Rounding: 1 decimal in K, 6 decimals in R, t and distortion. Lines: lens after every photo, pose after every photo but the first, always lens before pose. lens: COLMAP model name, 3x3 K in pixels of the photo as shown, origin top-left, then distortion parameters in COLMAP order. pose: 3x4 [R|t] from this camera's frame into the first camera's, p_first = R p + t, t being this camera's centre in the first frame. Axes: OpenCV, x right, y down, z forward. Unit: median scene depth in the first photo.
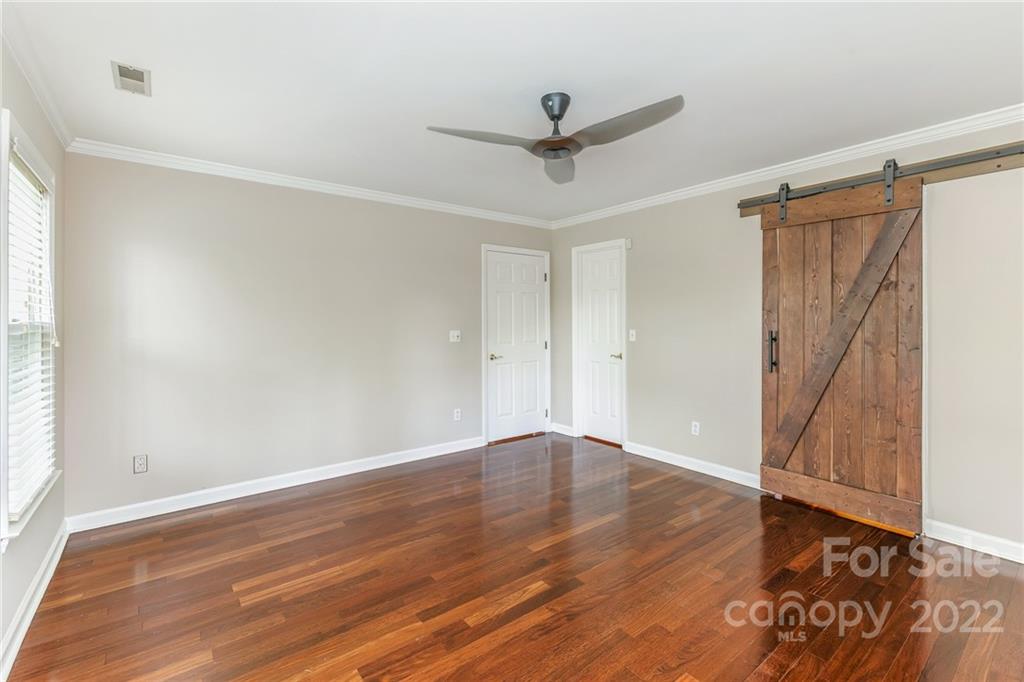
lens RADIAL K [[451.2, 0, 511.8], [0, 451.2, 311.4], [0, 0, 1]] dist [-0.001219, -0.000172]
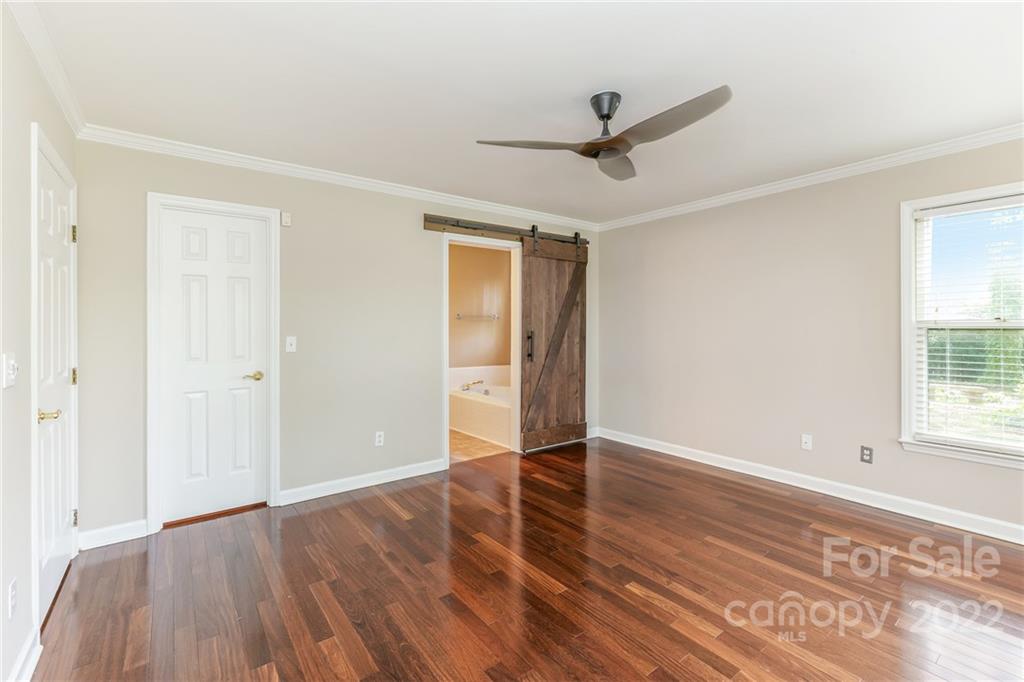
lens RADIAL K [[449.4, 0, 517.3], [0, 449.4, 317.7], [0, 0, 1]] dist [-0.003051, -0.000452]
pose [[0.008870, 0.014249, 0.999859, -0.773176], [-0.017198, 0.999753, -0.014095, 0.022788], [-0.999813, -0.017071, 0.009113, 1.031477]]
